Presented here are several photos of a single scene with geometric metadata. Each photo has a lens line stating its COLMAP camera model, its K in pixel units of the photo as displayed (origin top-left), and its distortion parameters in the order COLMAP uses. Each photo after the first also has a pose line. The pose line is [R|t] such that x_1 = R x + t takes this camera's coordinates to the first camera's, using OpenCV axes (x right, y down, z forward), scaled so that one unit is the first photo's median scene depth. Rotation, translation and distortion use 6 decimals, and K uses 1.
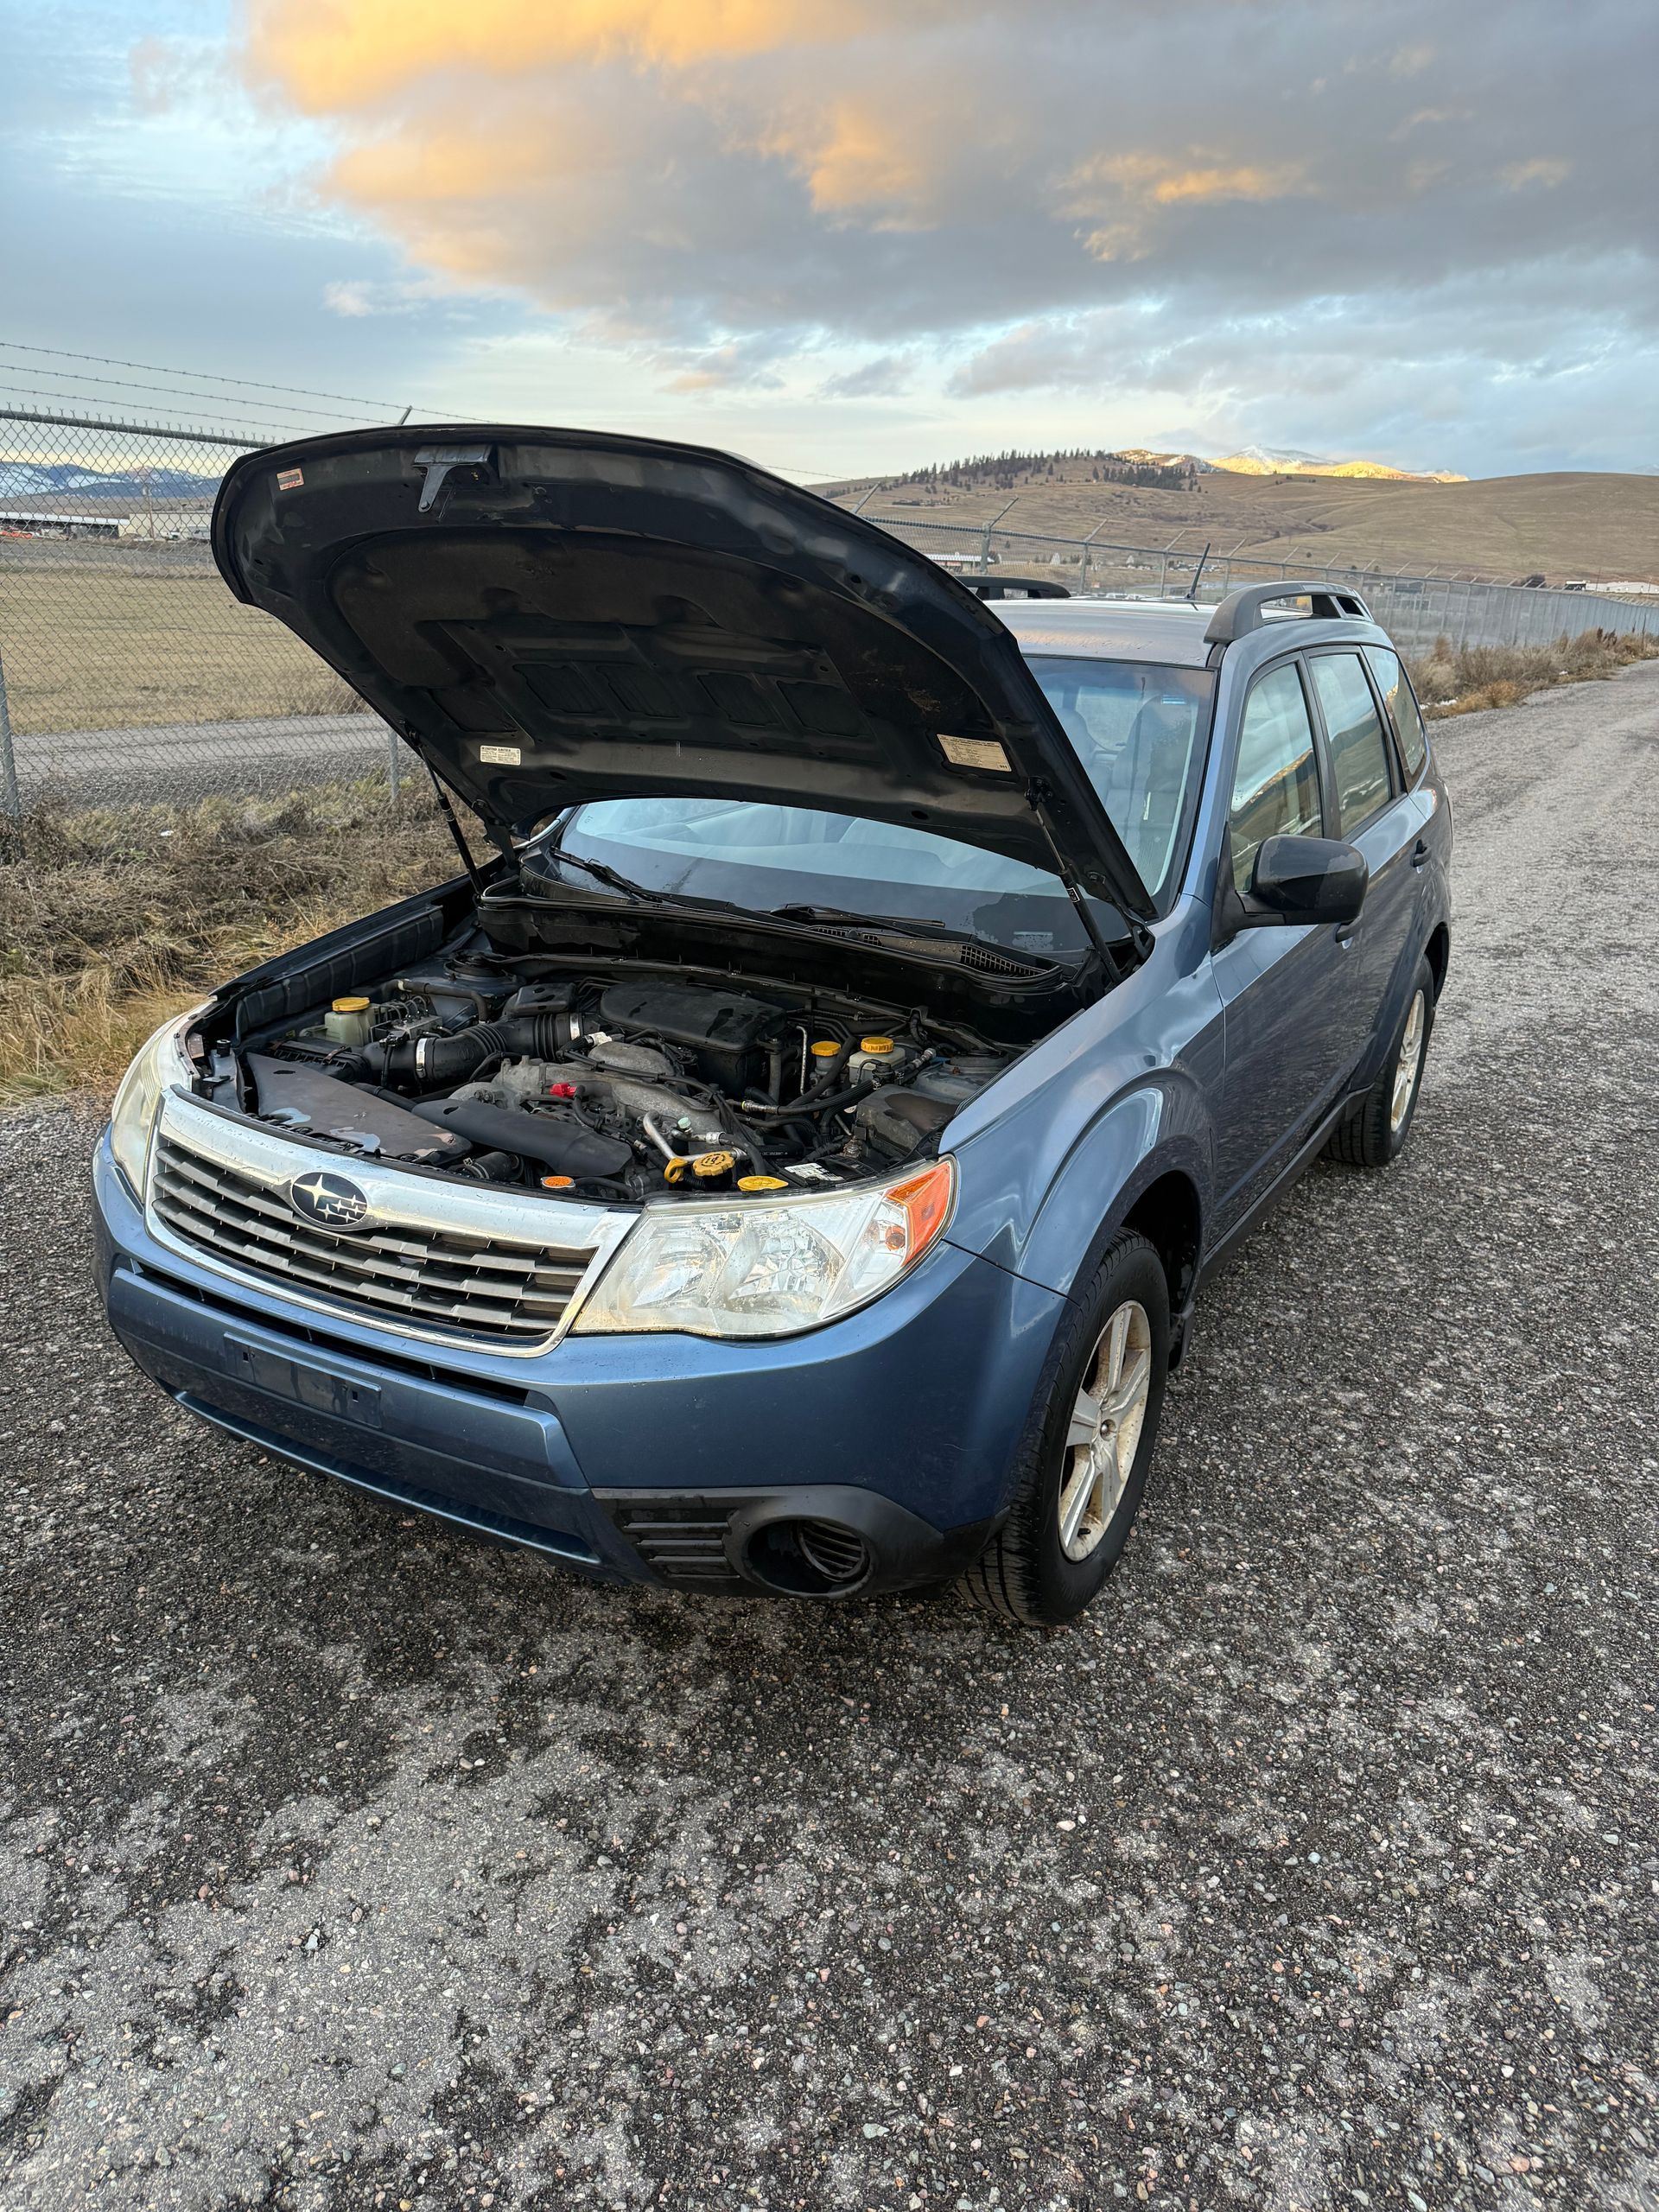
lens RADIAL K [[1571.6, 0, 762.5], [0, 1571.6, 1051.1], [0, 0, 1]] dist [-0.003261, -0.003739]
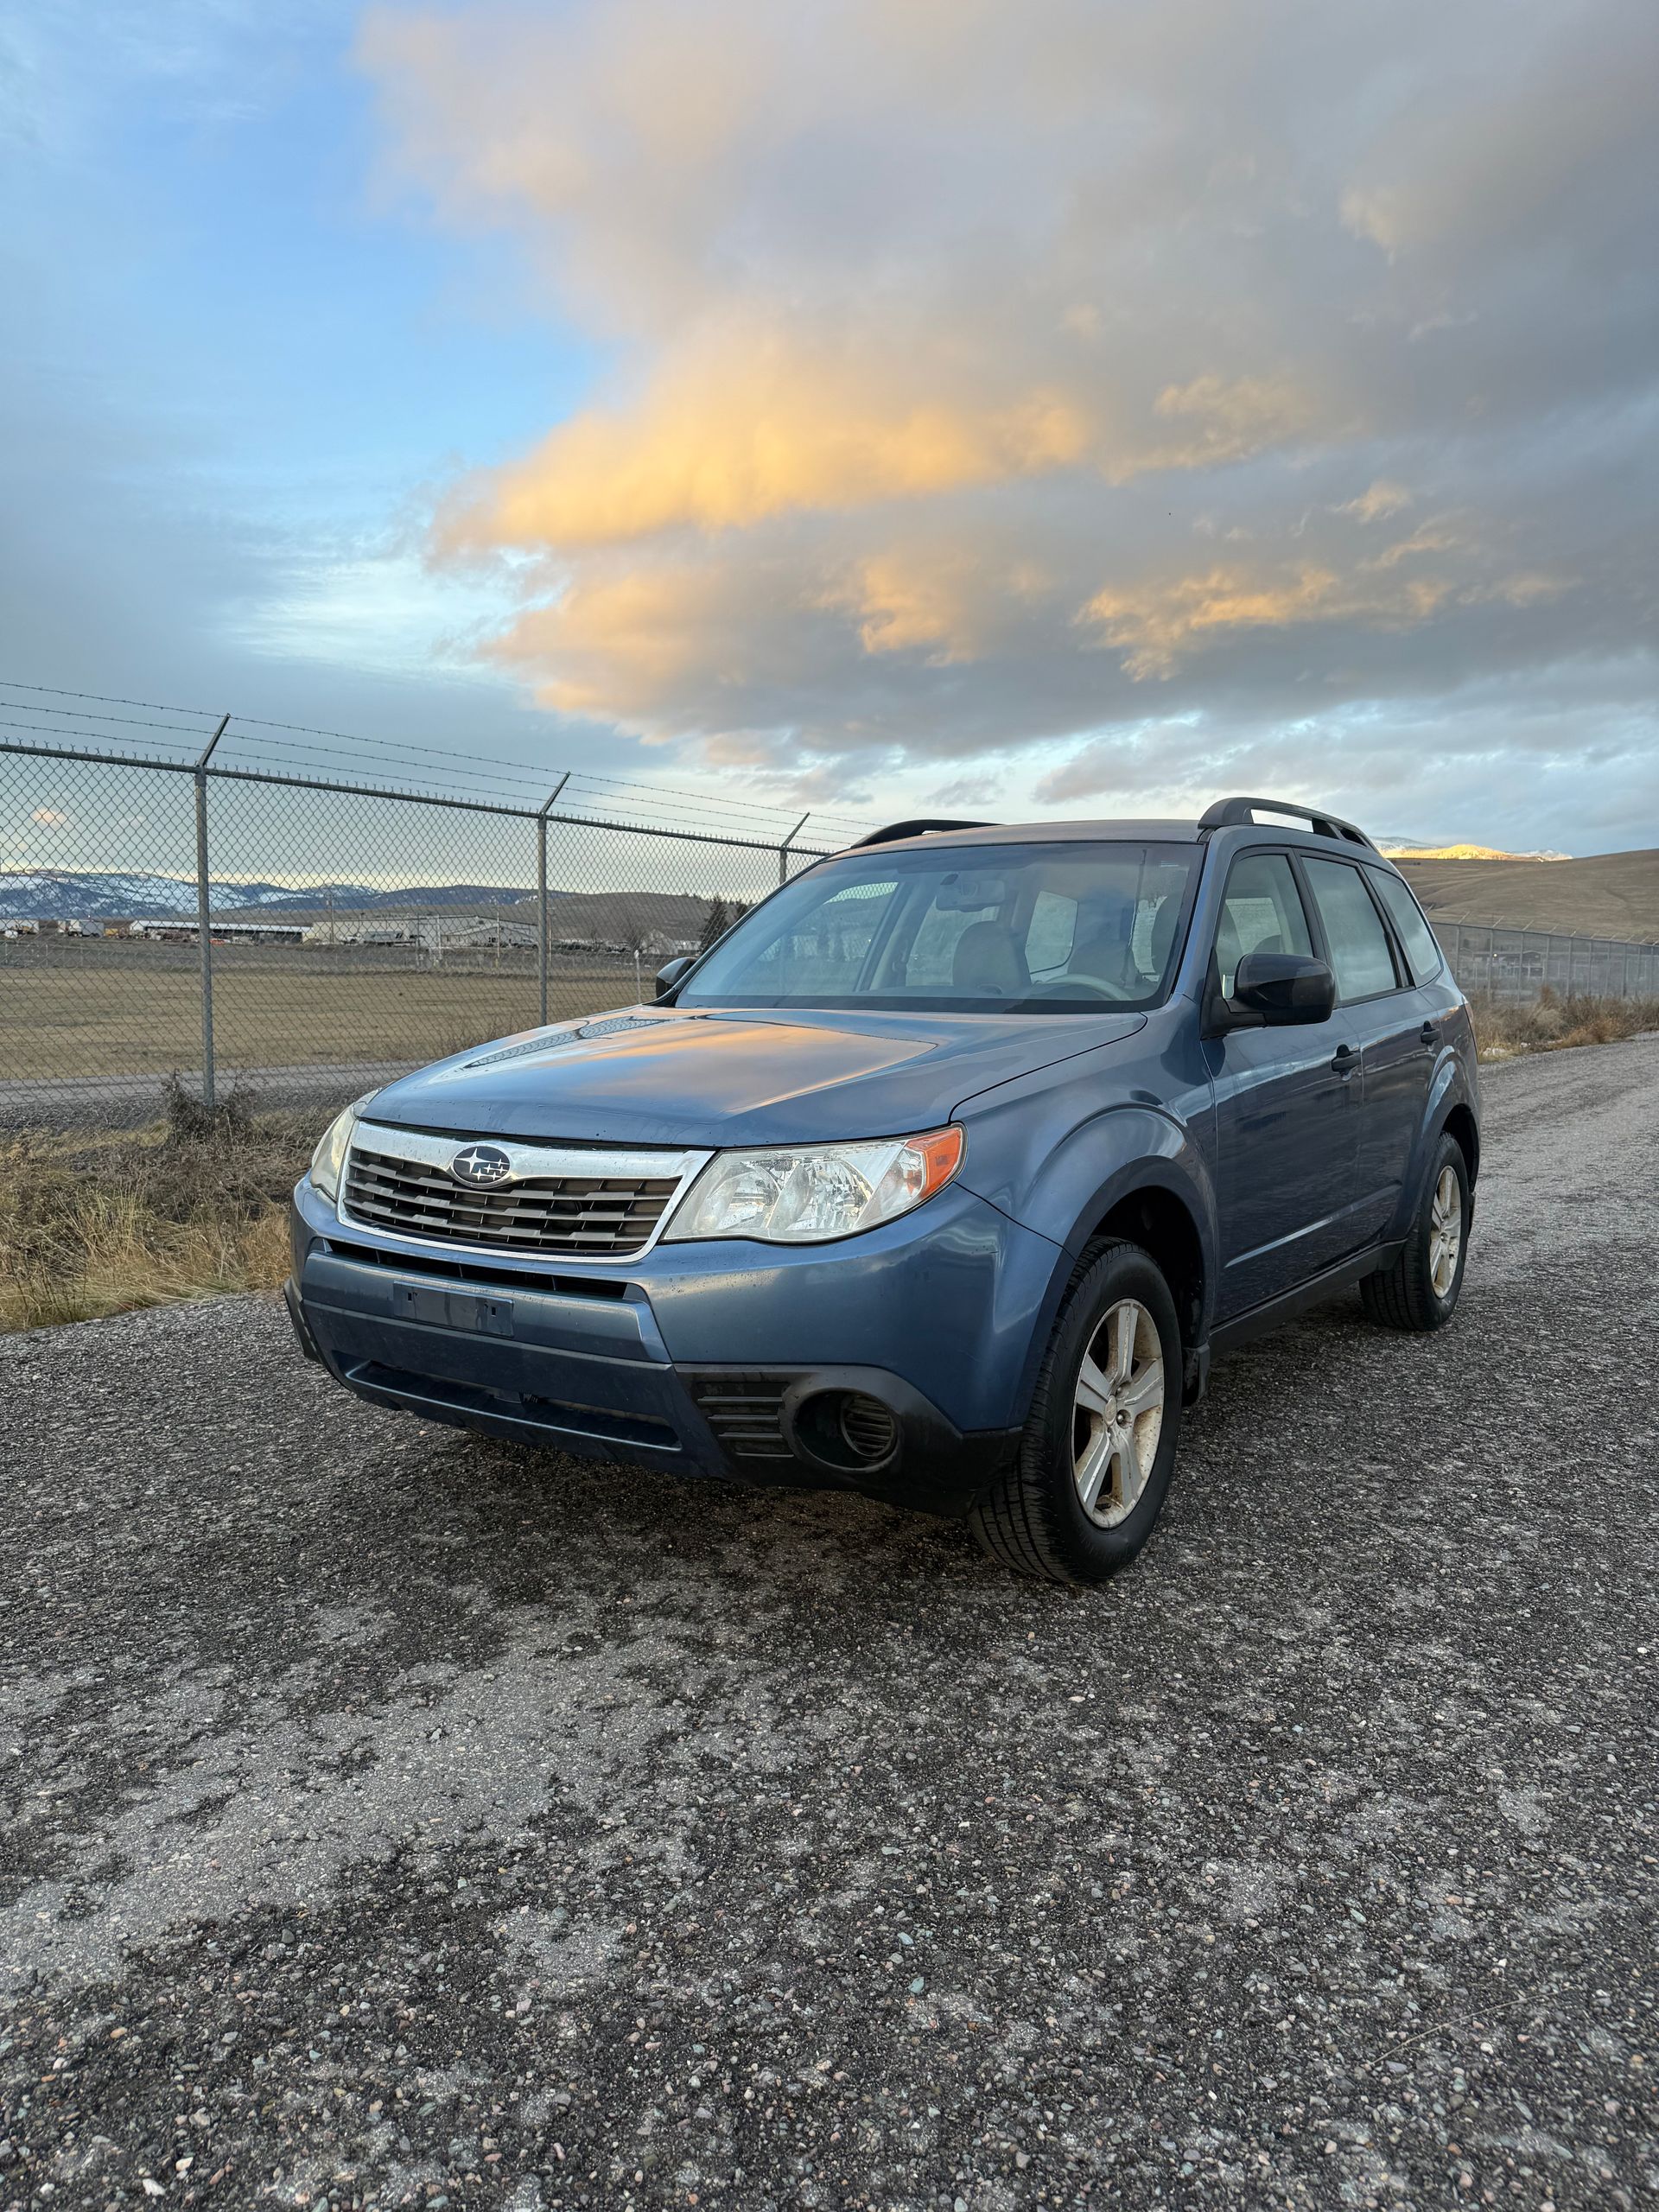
lens RADIAL K [[1571.6, 0, 762.5], [0, 1571.6, 1051.1], [0, 0, 1]] dist [-0.003261, -0.003739]
pose [[0.996246, -0.014253, -0.085382, 0.066337], [-0.007241, 0.969172, -0.246277, 0.308321], [0.086260, 0.245971, 0.965431, -0.244356]]
